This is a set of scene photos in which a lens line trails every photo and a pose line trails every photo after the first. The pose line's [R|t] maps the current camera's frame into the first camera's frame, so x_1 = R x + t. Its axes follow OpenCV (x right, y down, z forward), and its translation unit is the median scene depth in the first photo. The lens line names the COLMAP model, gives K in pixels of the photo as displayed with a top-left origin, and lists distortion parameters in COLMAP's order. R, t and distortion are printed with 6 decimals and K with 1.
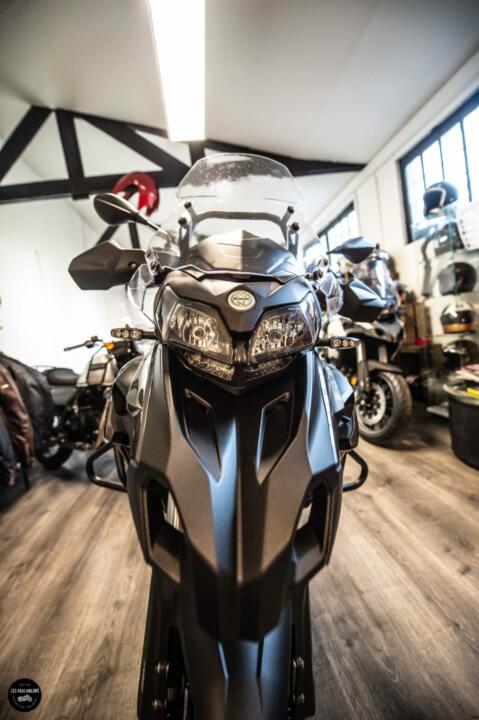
lens RADIAL K [[286.3, 0, 239.5], [0, 286.3, 360.0], [0, 0, 1]] dist [-0.019103, -0.000175]
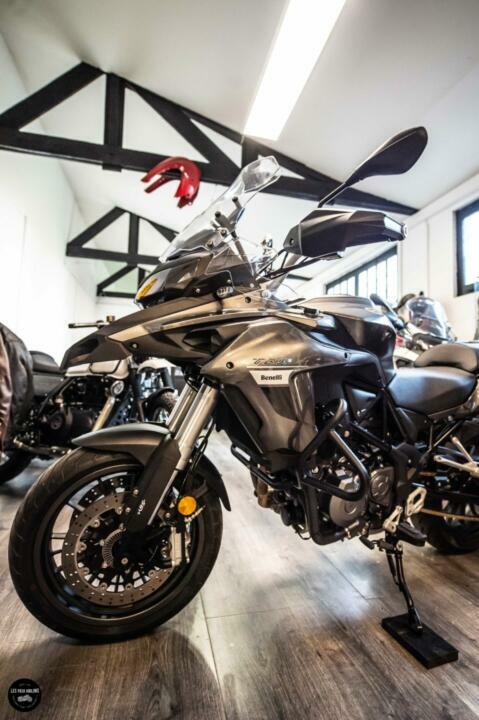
lens RADIAL K [[355.7, 0, 245.3], [0, 355.7, 358.3], [0, 0, 1]] dist [-0.009503, -0.000218]
pose [[0.978191, 0.185993, 0.092463, -0.172265], [-0.167607, 0.969742, -0.177508, 0.121093], [-0.122680, 0.158139, 0.979766, -0.016510]]
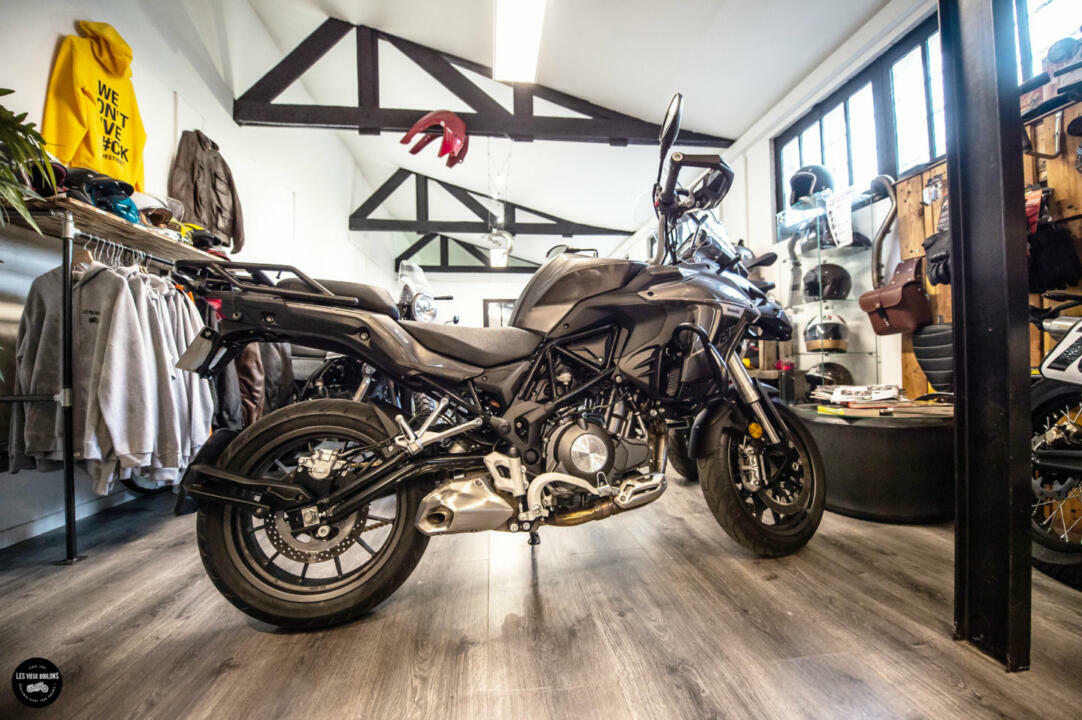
lens RADIAL K [[430.2, 0, 547.3], [0, 430.2, 359.6], [0, 0, 1]] dist [-0.019103, -0.000175]
pose [[0.991476, 0.130254, -0.003138, 0.018802], [-0.129849, 0.985833, -0.106174, 0.124180], [-0.010736, 0.105677, 0.994343, -0.132390]]
